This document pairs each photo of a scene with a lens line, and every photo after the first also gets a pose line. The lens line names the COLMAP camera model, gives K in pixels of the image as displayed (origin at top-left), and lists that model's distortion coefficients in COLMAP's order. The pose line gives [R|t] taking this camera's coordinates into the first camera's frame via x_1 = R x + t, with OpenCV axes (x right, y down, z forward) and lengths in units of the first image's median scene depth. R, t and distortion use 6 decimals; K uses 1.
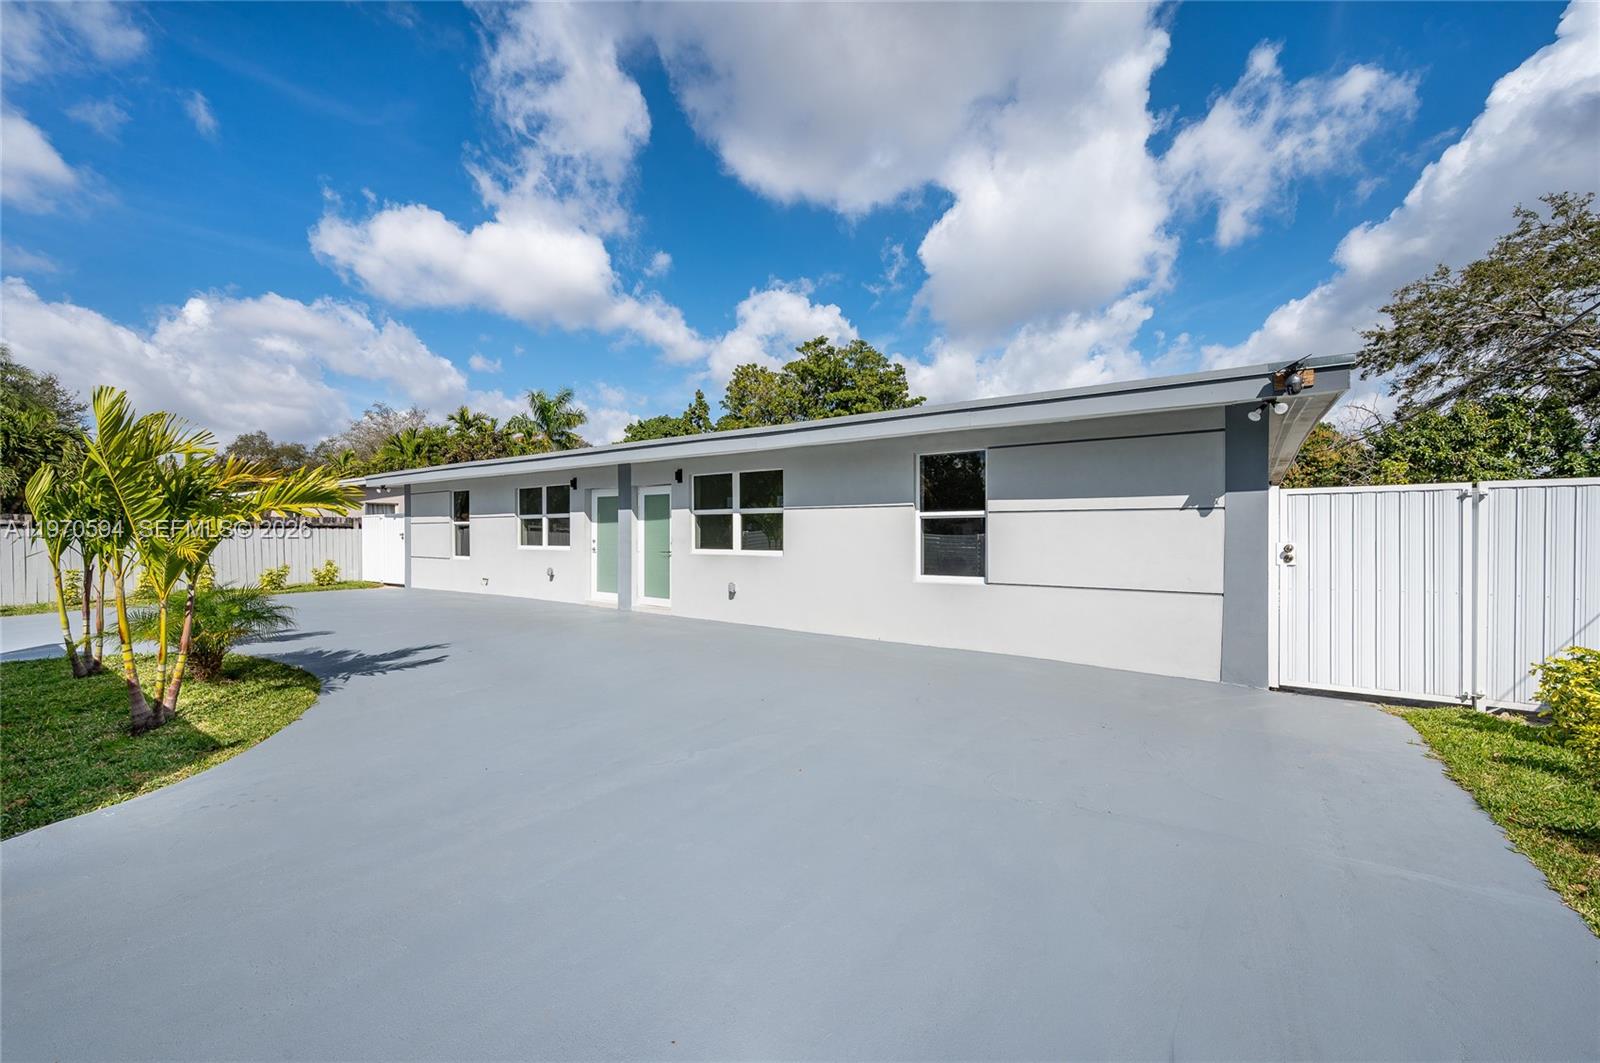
lens RADIAL K [[637.3, 0, 784.5], [0, 637.3, 526.9], [0, 0, 1]] dist [0.000271, 0.000980]
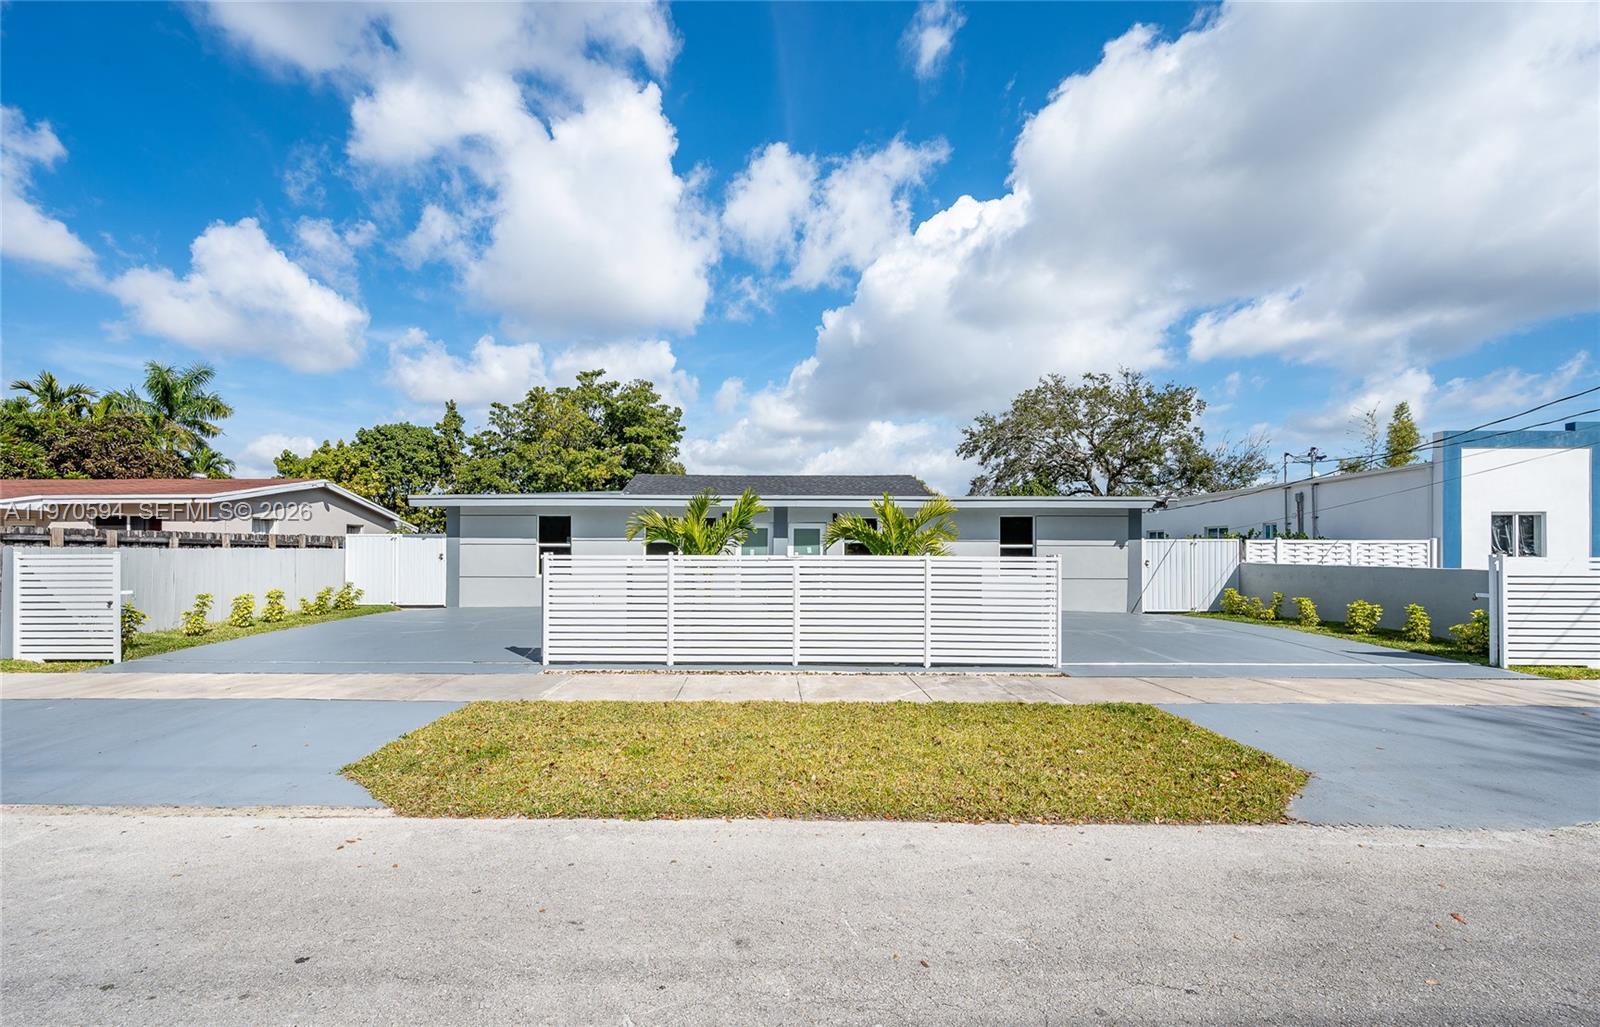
lens RADIAL K [[692.9, 0, 768.5], [0, 692.9, 551.9], [0, 0, 1]] dist [-0.000653, -0.000330]
pose [[0.807249, 0.002727, 0.590204, -1.194765], [-0.007382, 0.999958, 0.005476, -0.004064], [-0.590165, -0.008778, 0.807235, -0.249987]]
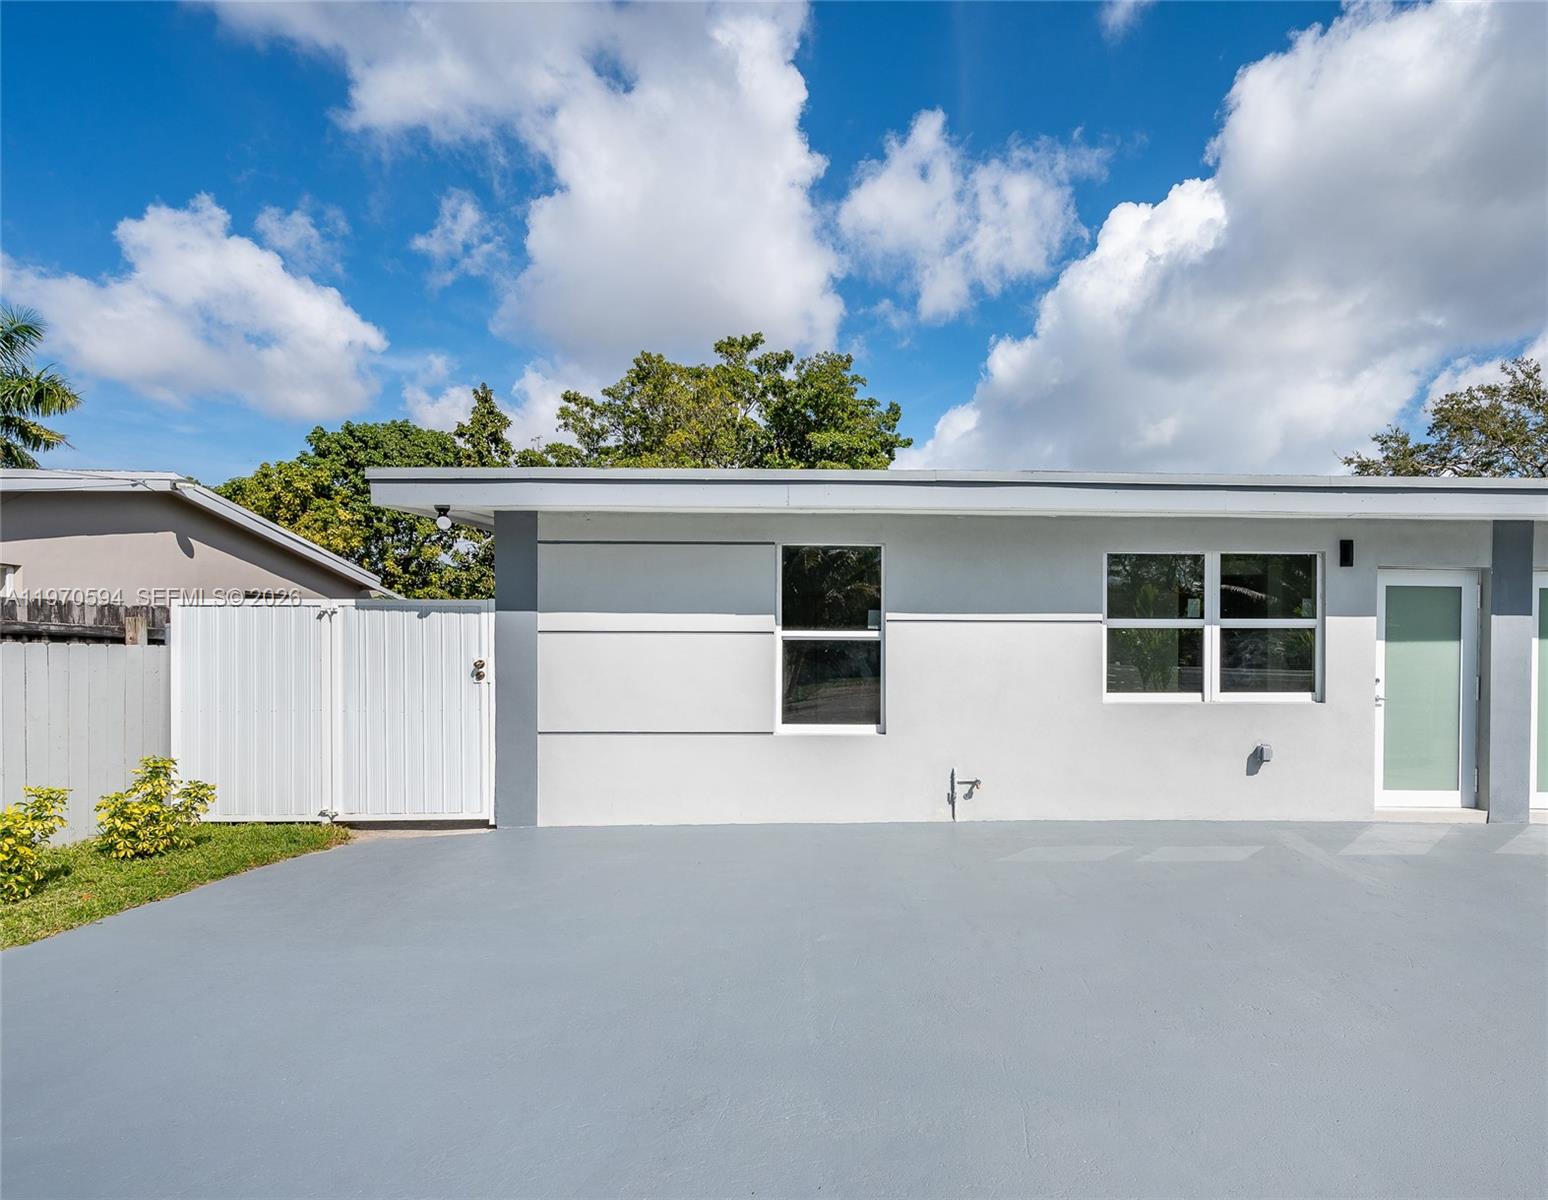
lens RADIAL K [[890.9, 0, 923.7], [0, 890.9, 657.2], [0, 0, 1]] dist [-0.001459, 0.004783]
pose [[0.787318, 0.005674, 0.616522, -1.012328], [-0.008436, 0.999963, 0.001571, 0.007293], [-0.616490, -0.006438, 0.787336, 0.740454]]
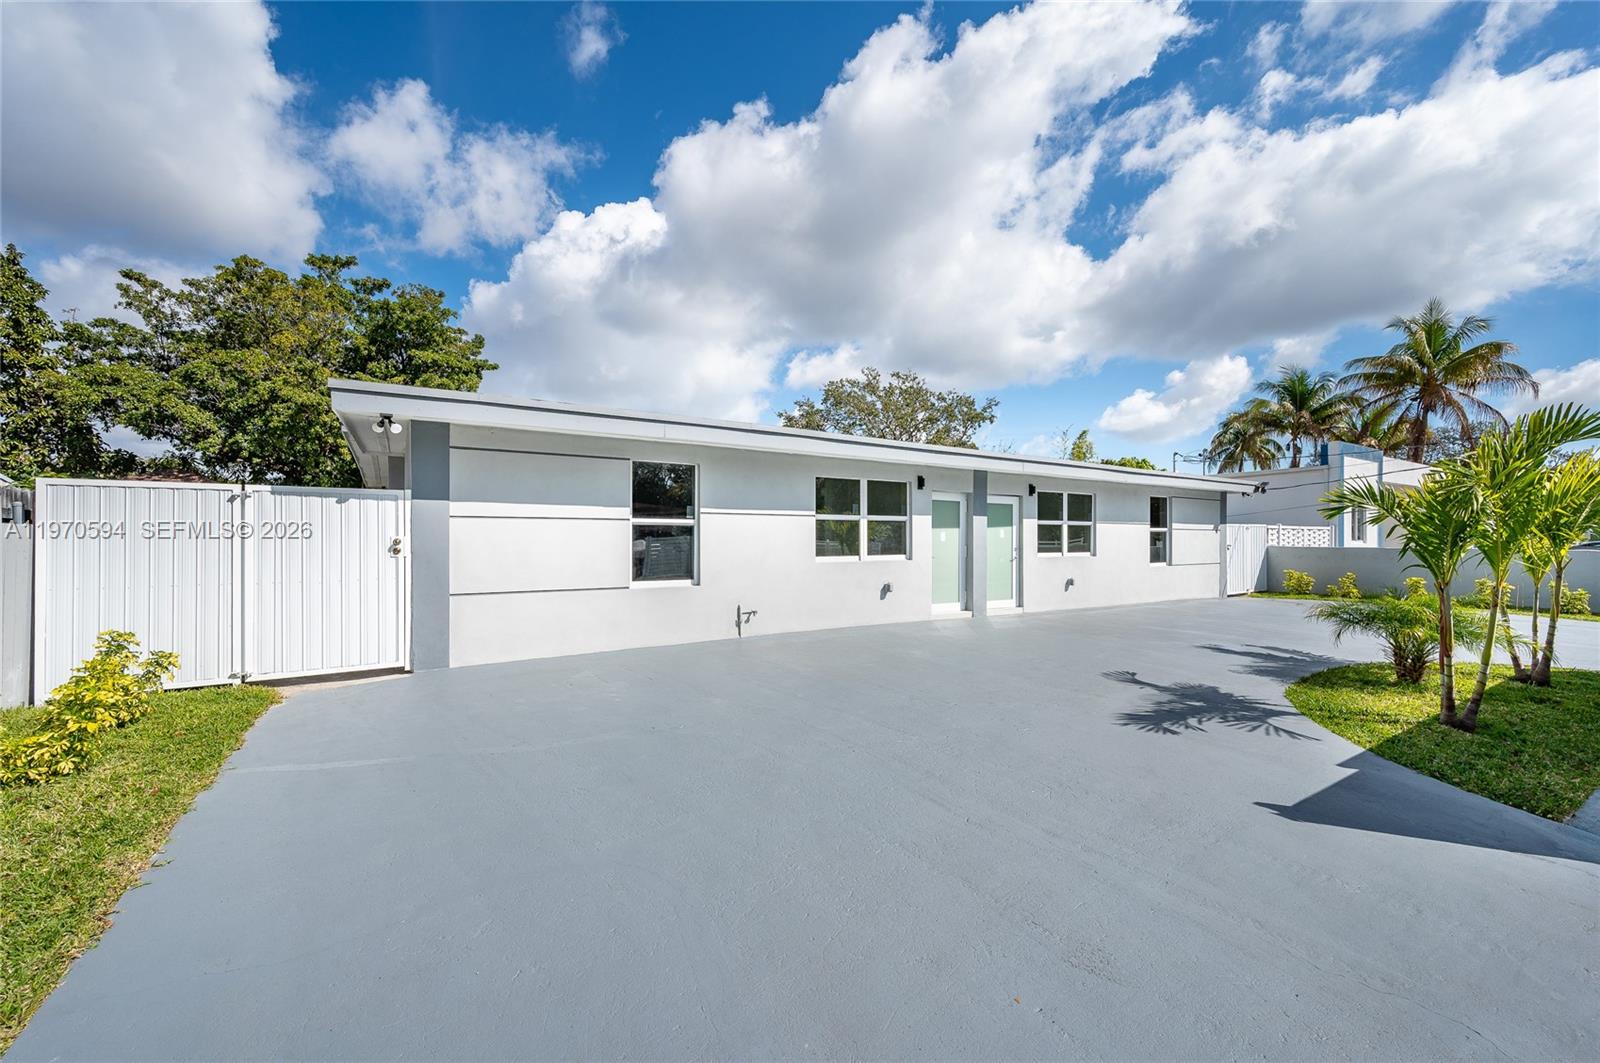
lens RADIAL K [[637.3, 0, 793.4], [0, 637.3, 544.2], [0, 0, 1]] dist [0.000271, 0.000980]
pose [[0.354754, -0.006997, 0.934933, -1.278731], [-0.009311, 0.999896, 0.011016, 0.008618], [-0.934913, -0.012613, 0.354652, 0.912063]]
